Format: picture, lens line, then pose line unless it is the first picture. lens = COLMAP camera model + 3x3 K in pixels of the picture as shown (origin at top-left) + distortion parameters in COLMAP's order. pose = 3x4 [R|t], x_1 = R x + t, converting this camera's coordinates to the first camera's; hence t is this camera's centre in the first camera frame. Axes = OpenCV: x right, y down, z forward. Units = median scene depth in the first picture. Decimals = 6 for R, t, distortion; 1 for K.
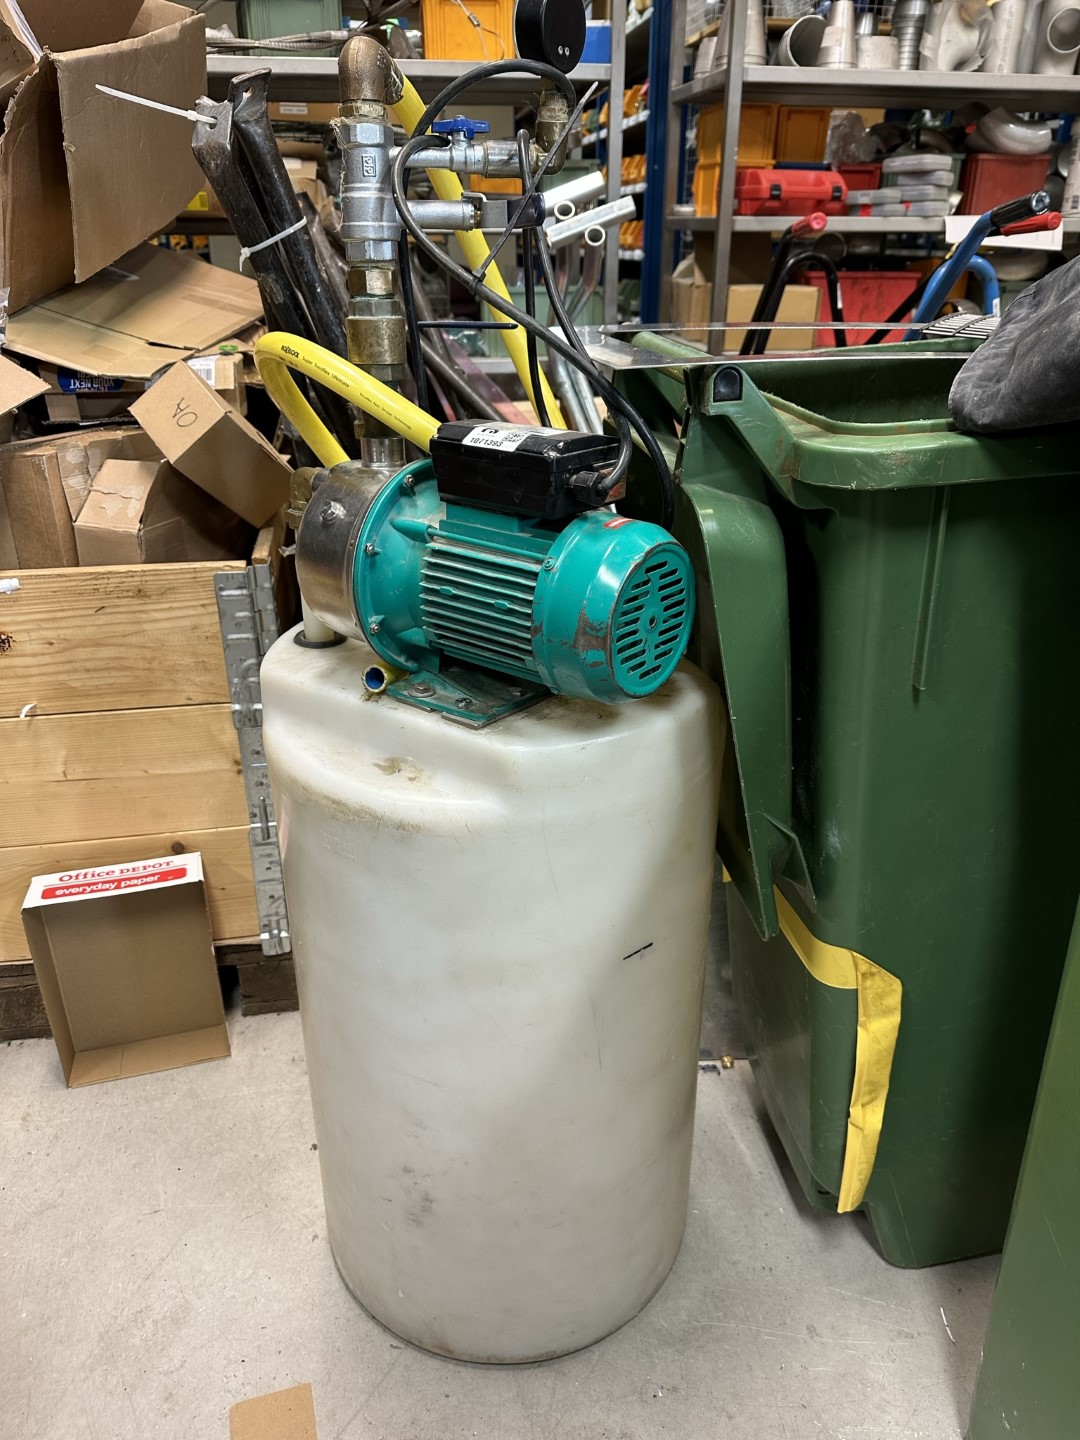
lens RADIAL K [[993.8, 0, 535.6], [0, 993.8, 724.4], [0, 0, 1]] dist [-0.000550, -0.011074]
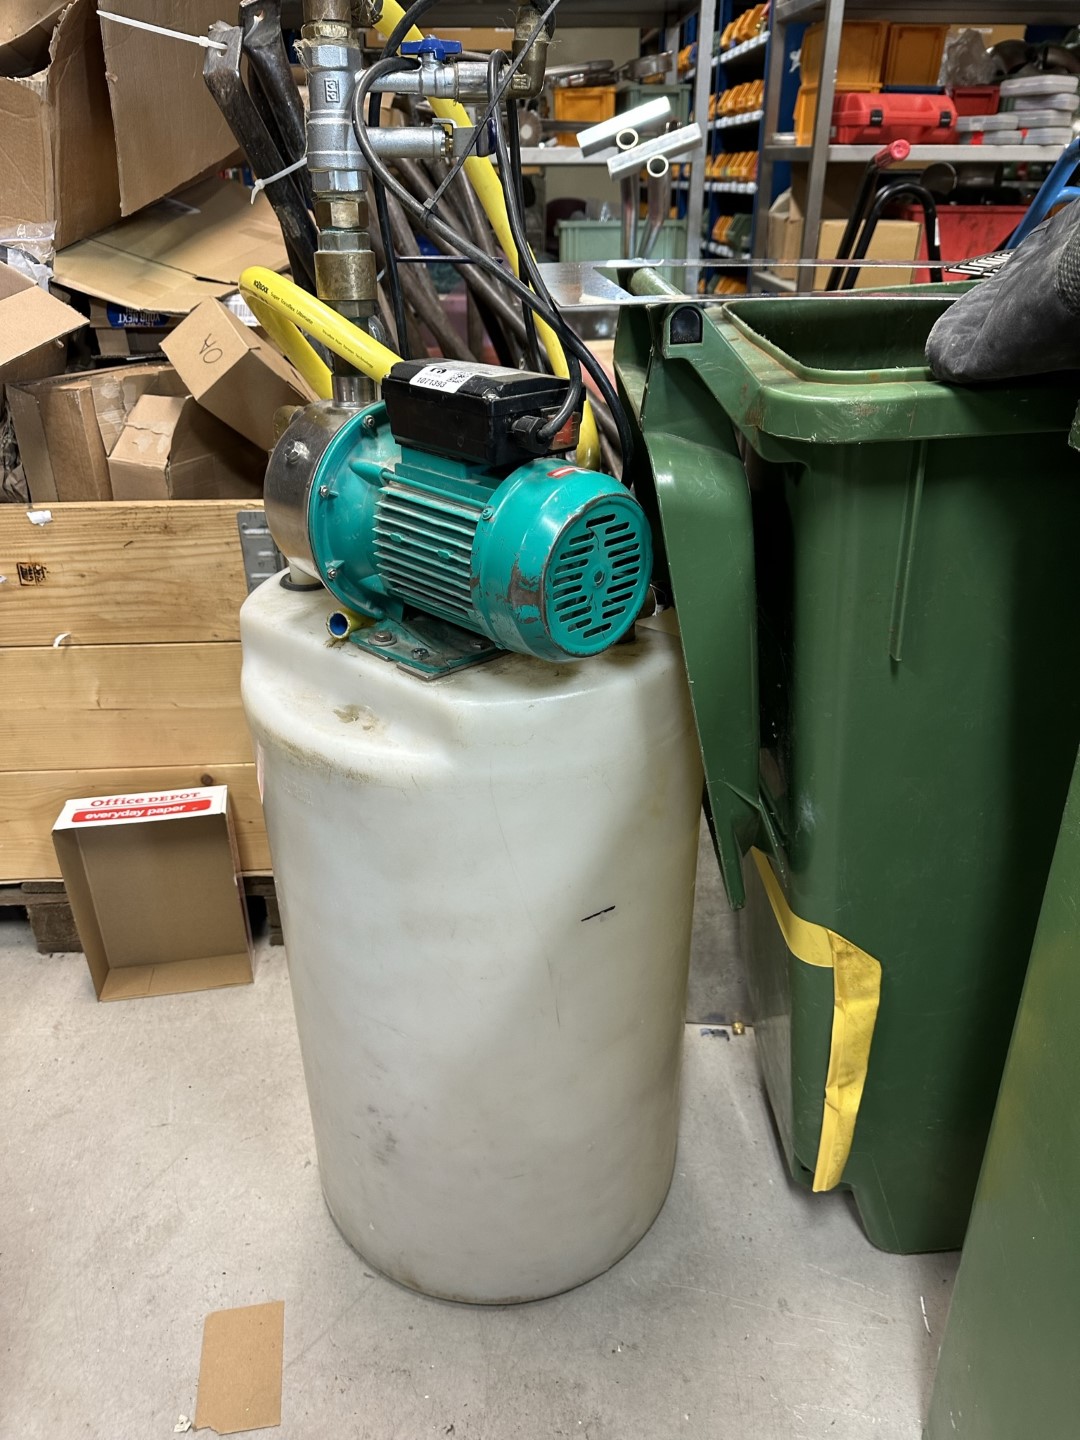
lens RADIAL K [[993.8, 0, 540.7], [0, 993.8, 722.9], [0, 0, 1]] dist [-0.000550, -0.011074]
pose [[0.993665, 0.051423, -0.099928, 0.111910], [-0.046146, 0.997451, 0.054424, -0.008858], [0.102472, -0.049468, 0.993505, 0.024176]]
